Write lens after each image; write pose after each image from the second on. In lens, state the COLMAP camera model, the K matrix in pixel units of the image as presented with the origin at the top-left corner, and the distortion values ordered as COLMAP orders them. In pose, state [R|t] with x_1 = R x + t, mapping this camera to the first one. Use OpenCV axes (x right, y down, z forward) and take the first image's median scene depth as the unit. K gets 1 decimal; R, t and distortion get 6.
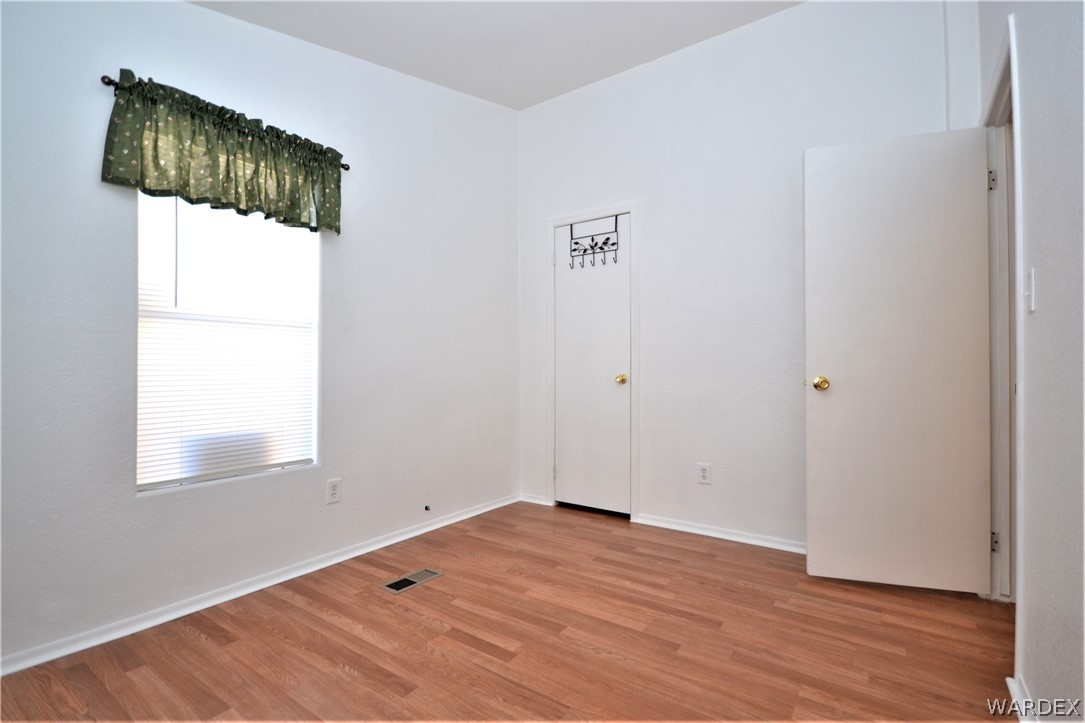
lens RADIAL K [[491.2, 0, 547.8], [0, 491.2, 369.8], [0, 0, 1]] dist [0.003071, -0.011153]
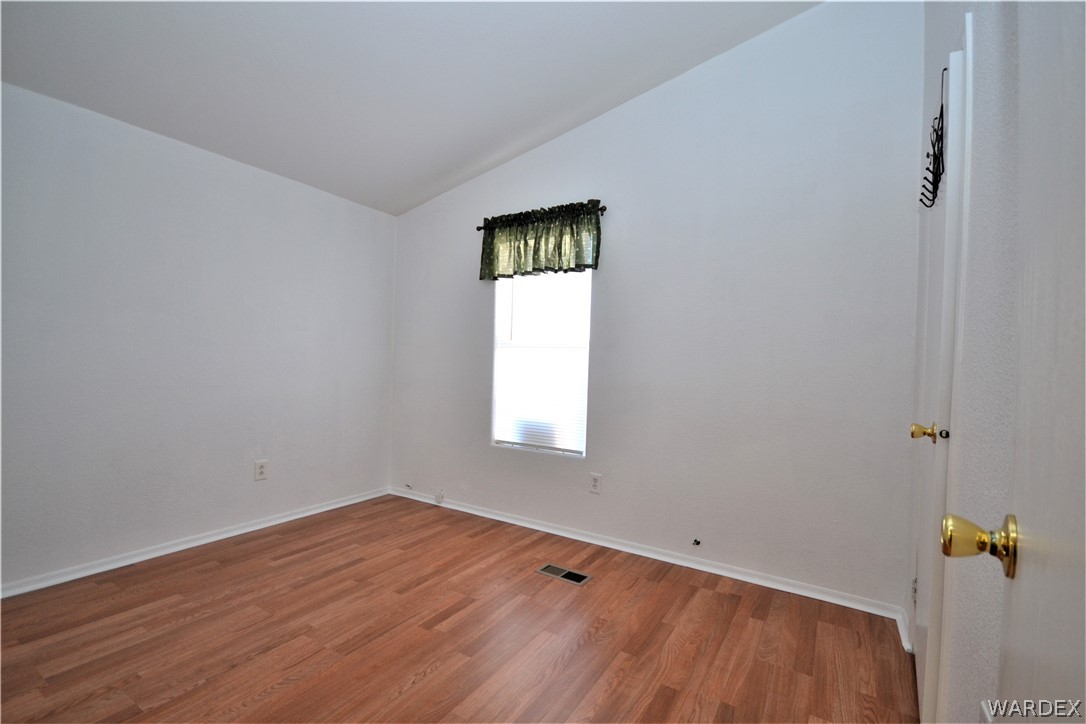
lens RADIAL K [[491.7, 0, 548.3], [0, 491.7, 370.3], [0, 0, 1]] dist [0.003071, -0.011153]
pose [[0.052903, 0.019765, -0.998404, 0.808259], [-0.027301, 0.999459, 0.018339, -0.050592], [0.998226, 0.026287, 0.053414, 0.875808]]
